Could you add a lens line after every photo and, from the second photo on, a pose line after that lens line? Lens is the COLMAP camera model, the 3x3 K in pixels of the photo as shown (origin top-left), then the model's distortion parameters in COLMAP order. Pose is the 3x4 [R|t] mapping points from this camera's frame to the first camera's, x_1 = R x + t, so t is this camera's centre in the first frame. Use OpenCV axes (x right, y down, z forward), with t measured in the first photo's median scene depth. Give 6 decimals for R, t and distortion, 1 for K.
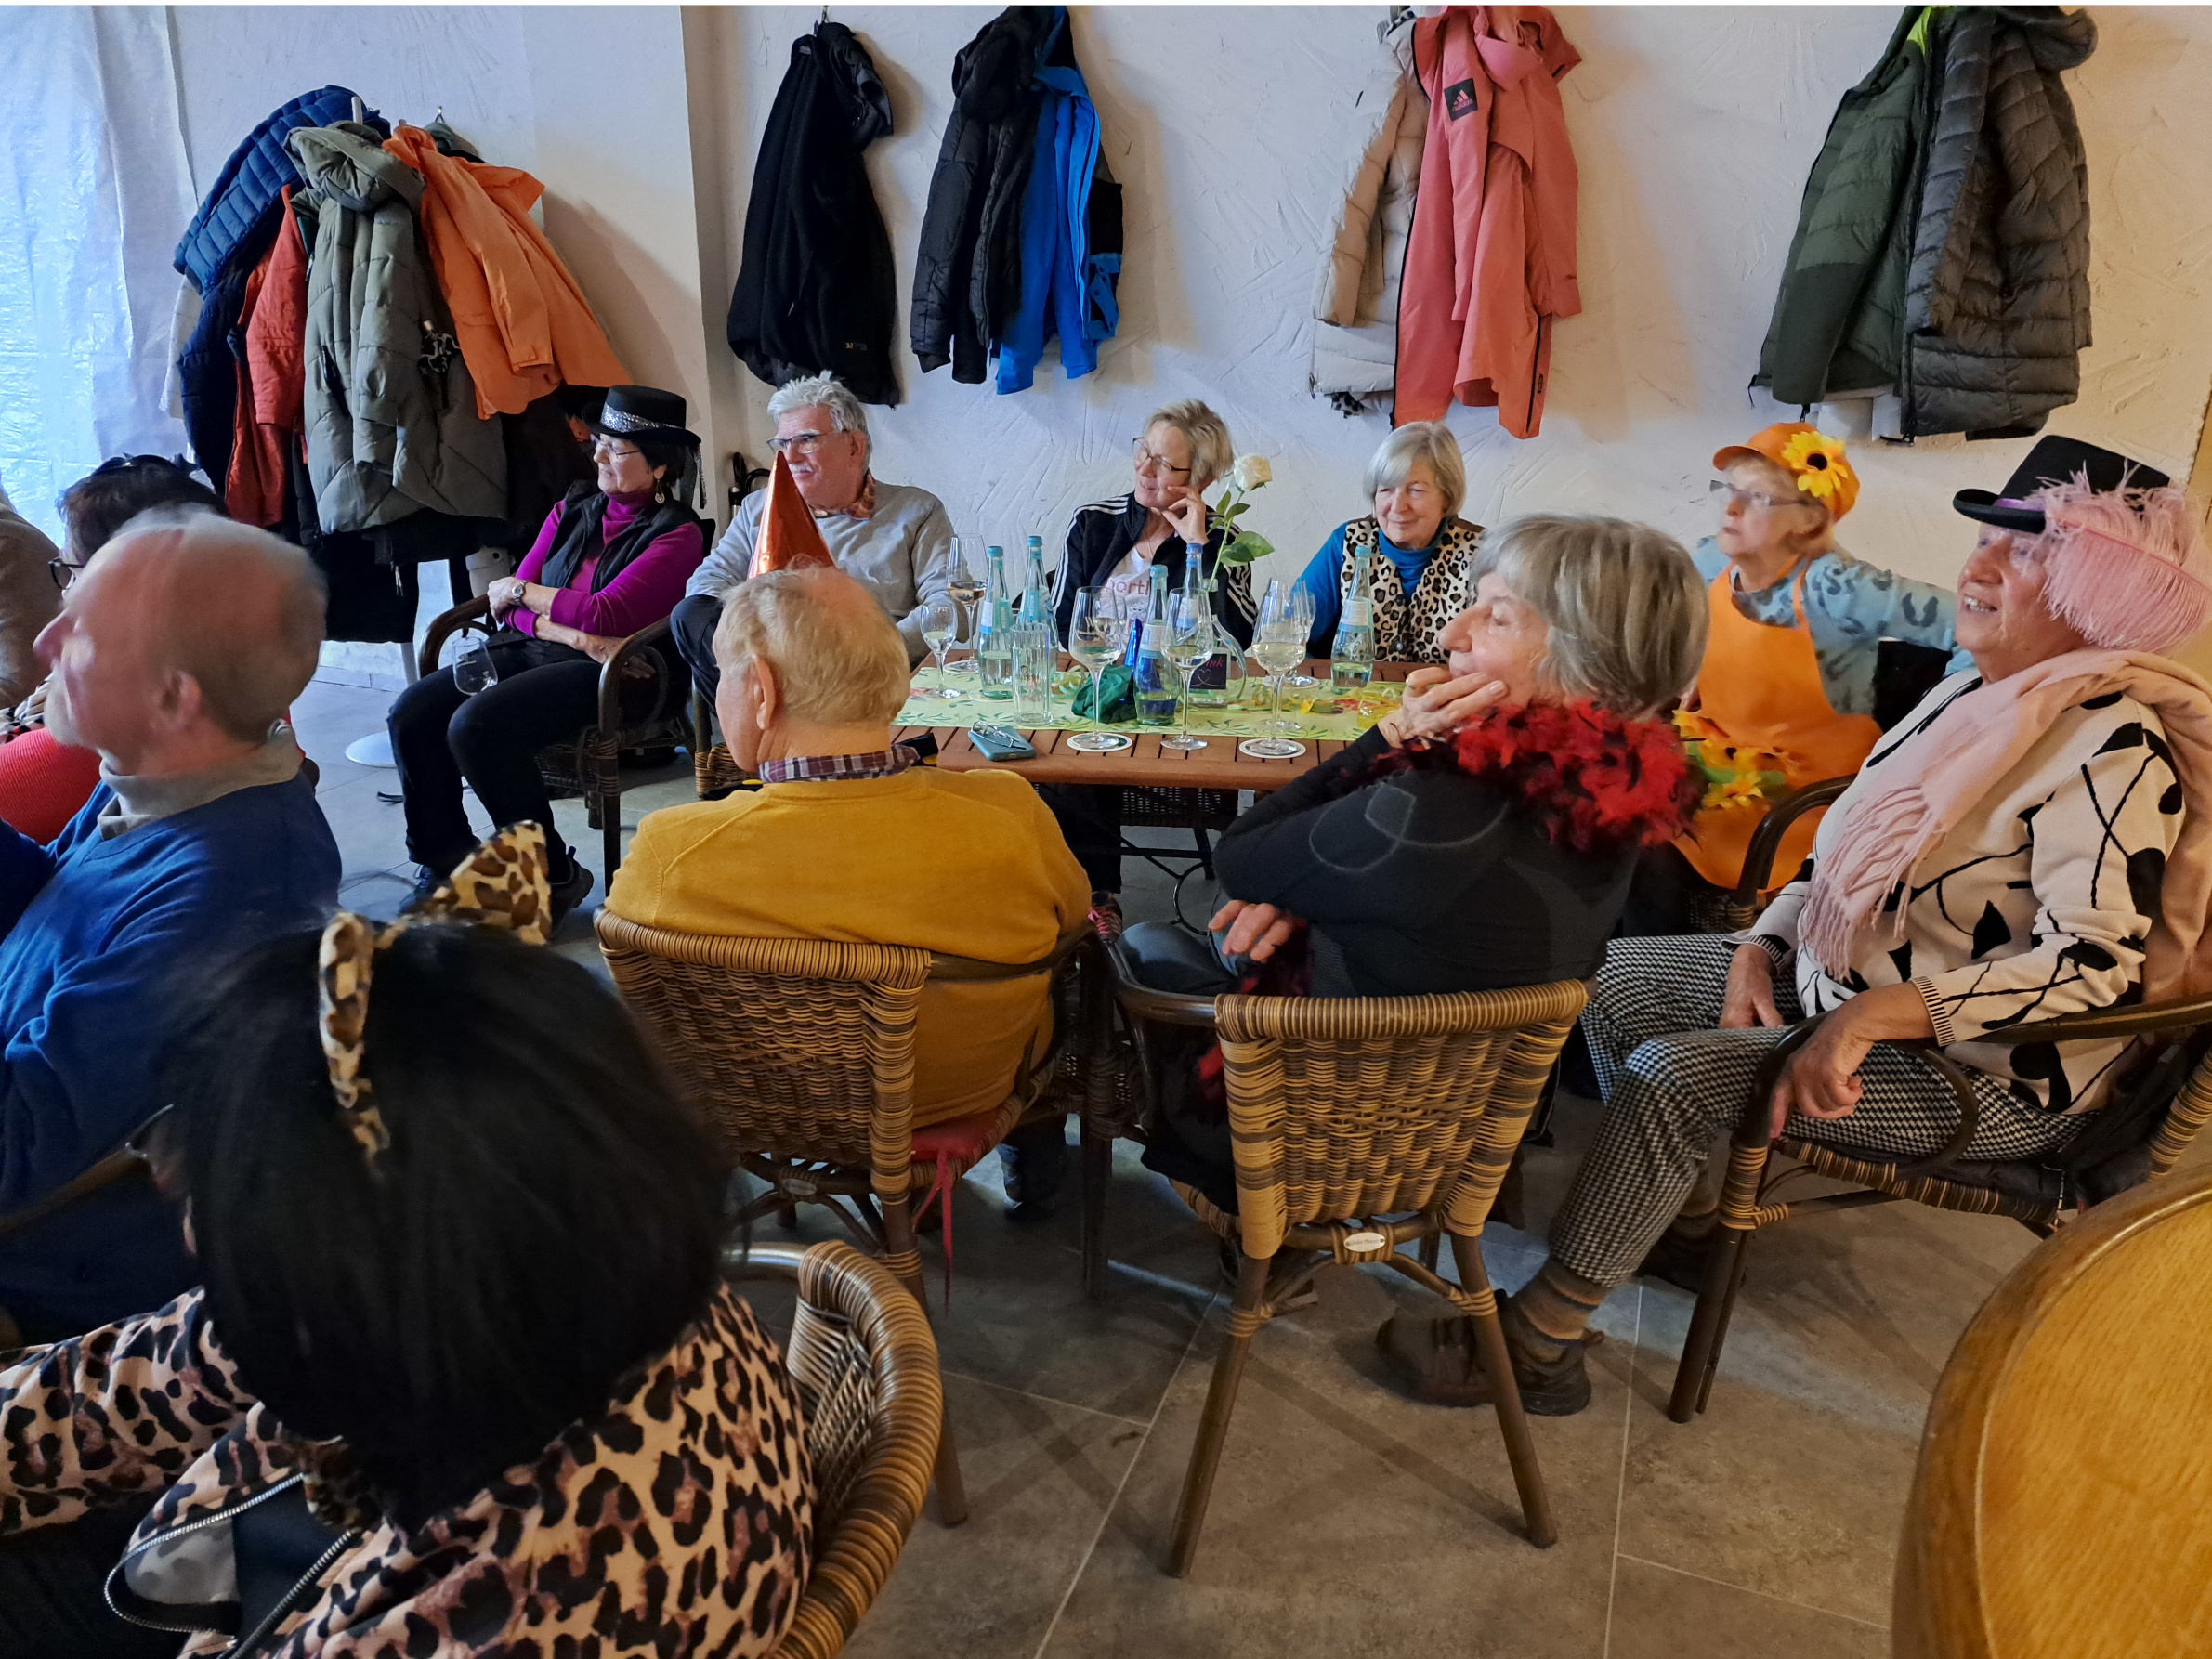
lens RADIAL K [[1600.1, 0, 1193.7], [0, 1600.1, 768.8], [0, 0, 1]] dist [0.037183, -0.055038]
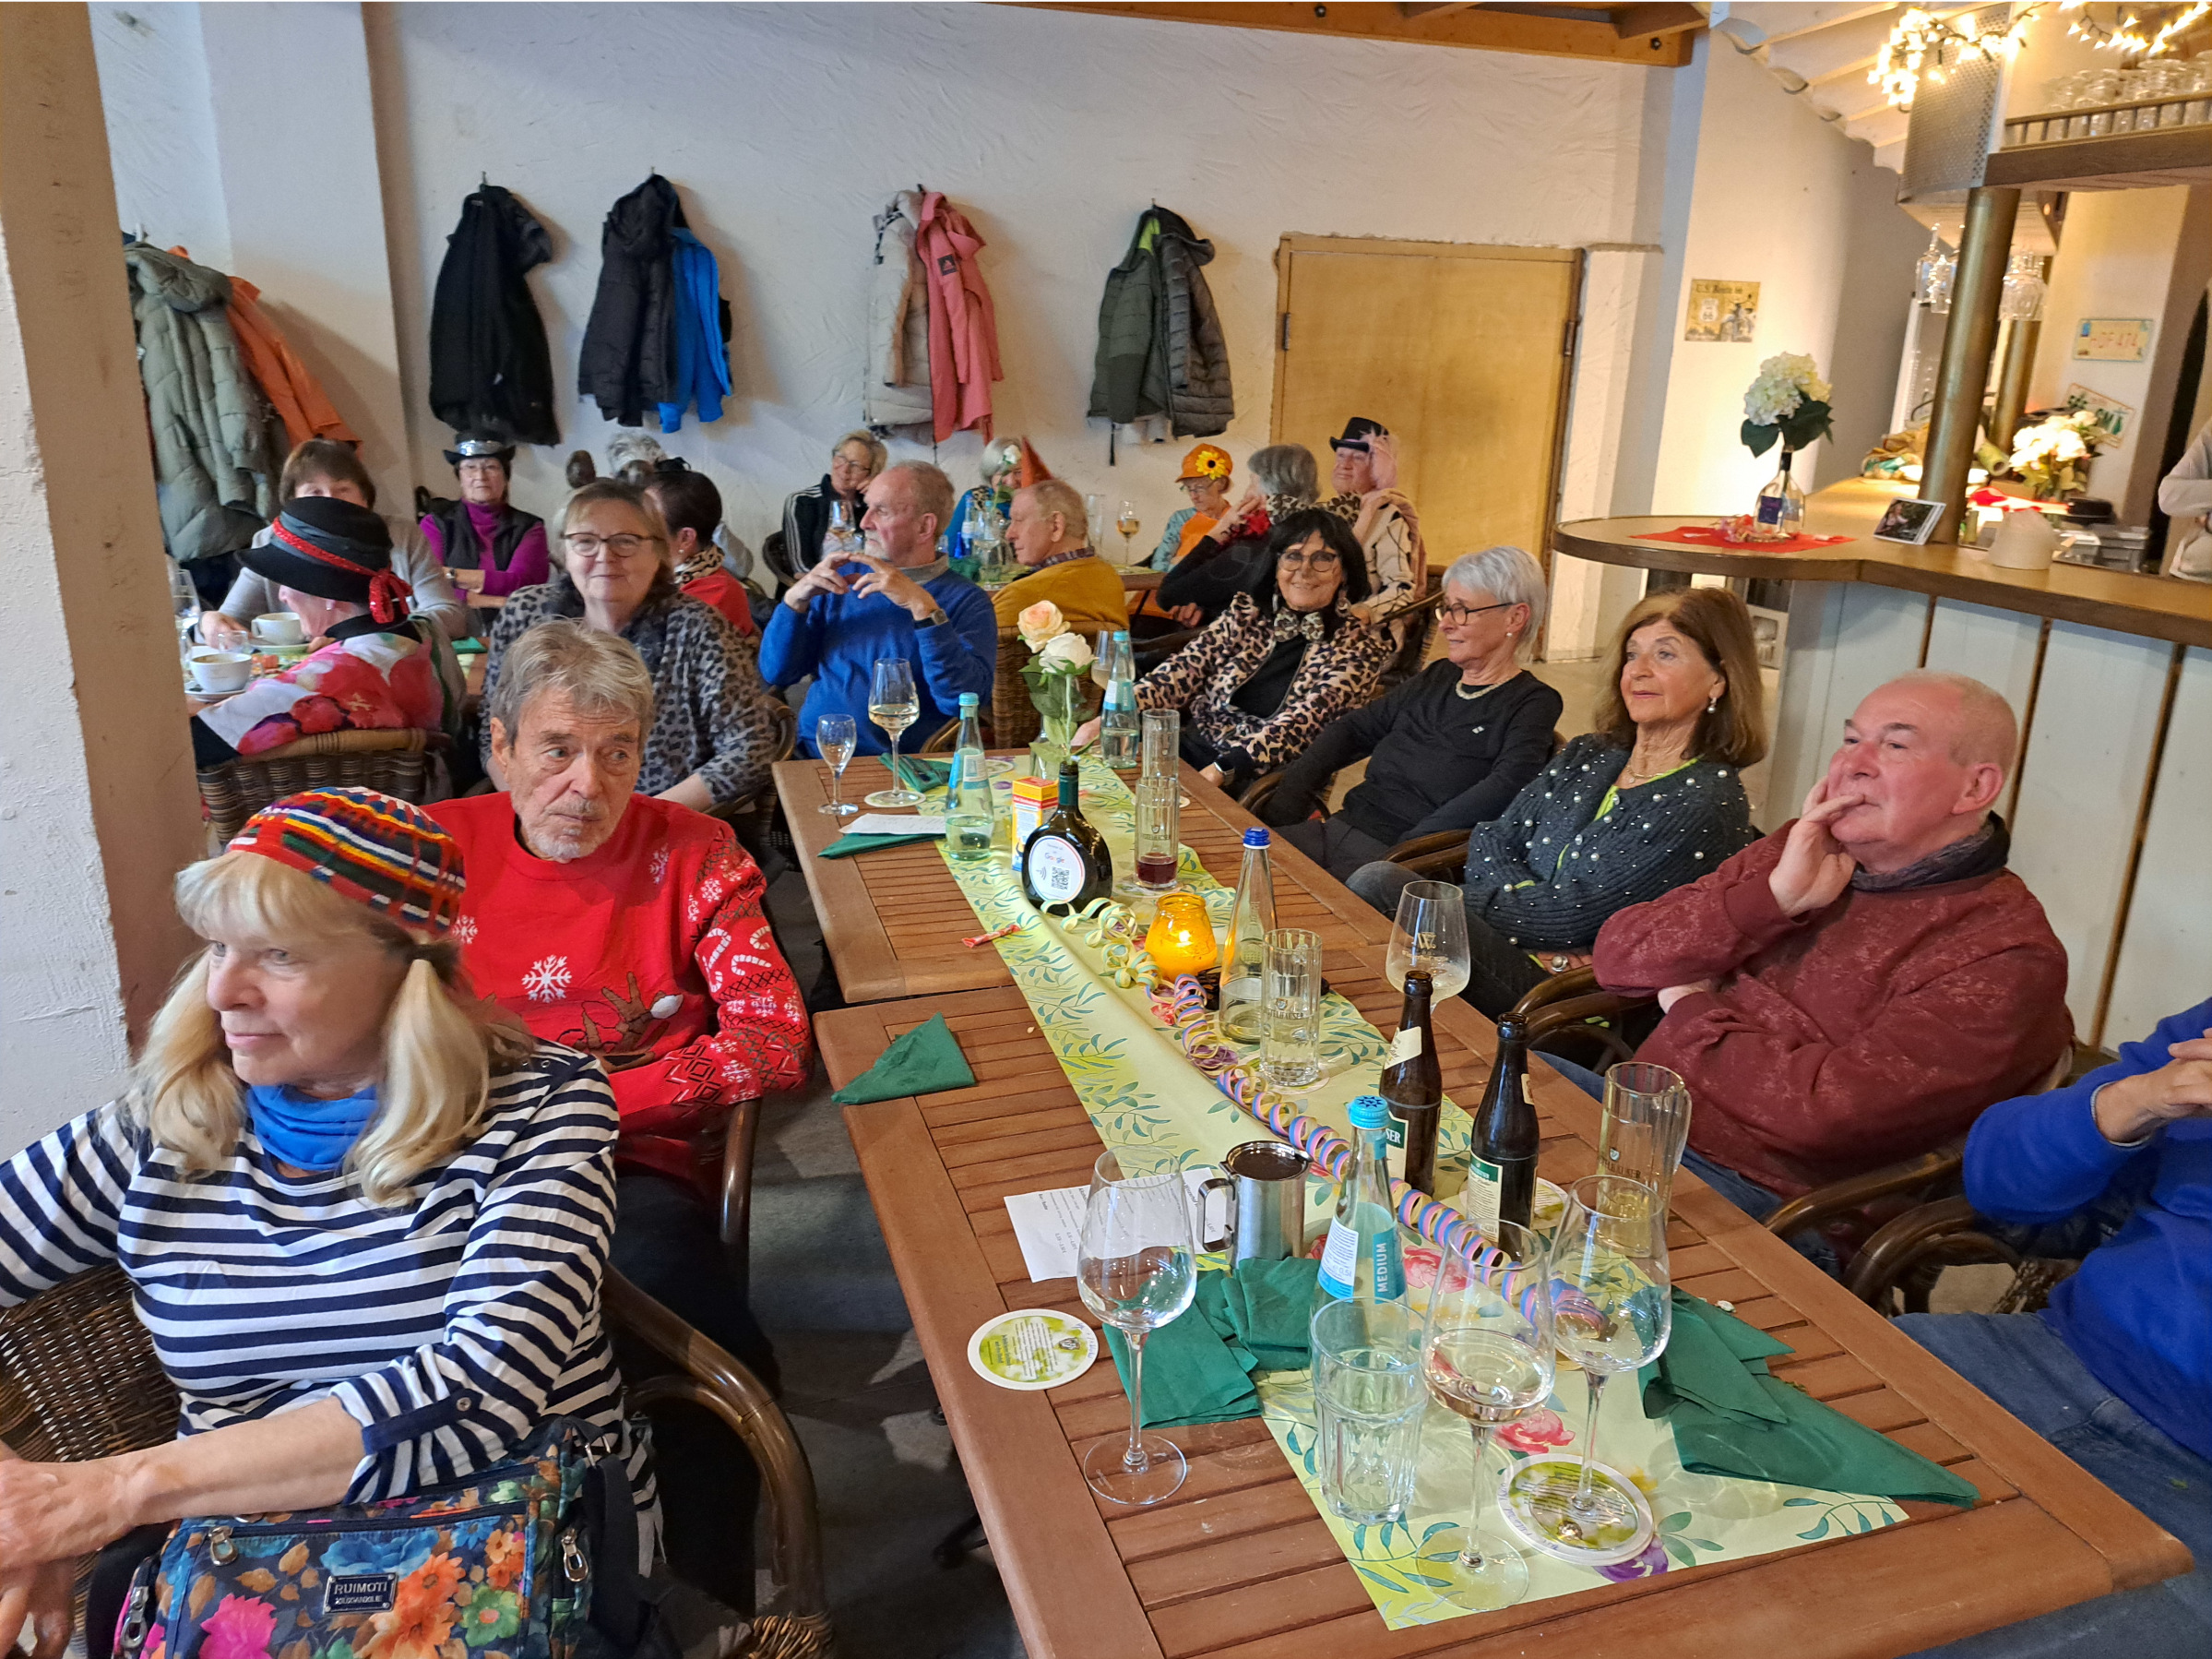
lens RADIAL K [[1610.9, 0, 1096.6], [0, 1610.9, 804.0], [0, 0, 1]] dist [0.041166, -0.063310]
pose [[0.777295, -0.171652, 0.605267, -0.939906], [0.181724, 0.982310, 0.045207, 0.142841], [-0.602319, 0.074852, 0.794738, -0.545423]]
